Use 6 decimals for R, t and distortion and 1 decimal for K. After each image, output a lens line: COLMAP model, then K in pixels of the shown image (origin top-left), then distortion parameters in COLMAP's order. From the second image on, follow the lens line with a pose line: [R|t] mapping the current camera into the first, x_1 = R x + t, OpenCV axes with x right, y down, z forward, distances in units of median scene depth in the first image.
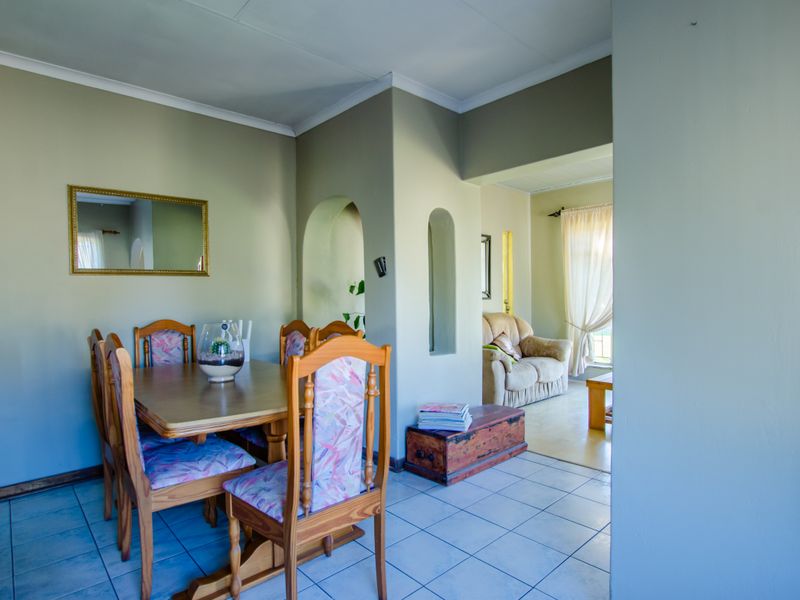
lens RADIAL K [[440.5, 0, 400.0], [0, 440.5, 300.0], [0, 0, 1]] dist [-0.032754, 0.001025]
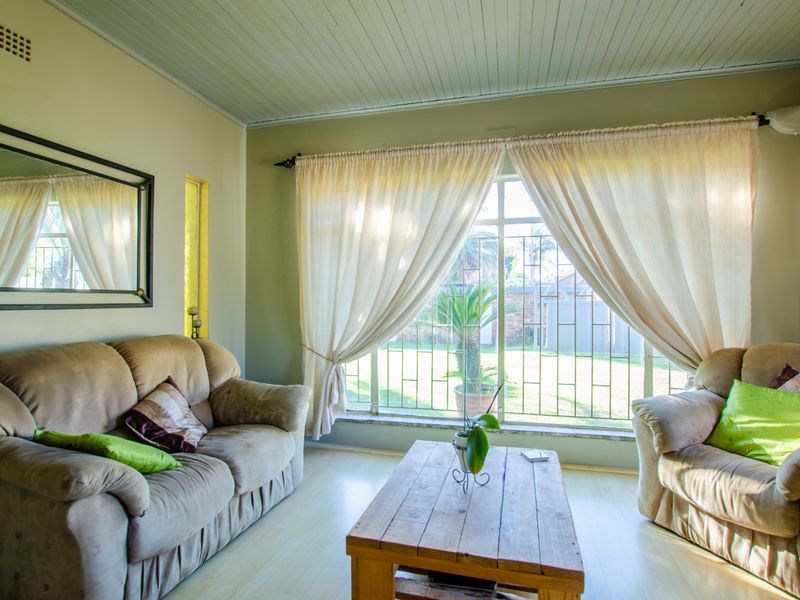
lens RADIAL K [[440.5, 0, 400.0], [0, 440.5, 300.0], [0, 0, 1]] dist [-0.032754, 0.001025]
pose [[0.843599, 0.011677, 0.536846, 0.184411], [-0.005571, 0.999900, -0.012994, -0.004975], [-0.536944, 0.007971, 0.843580, 0.461416]]
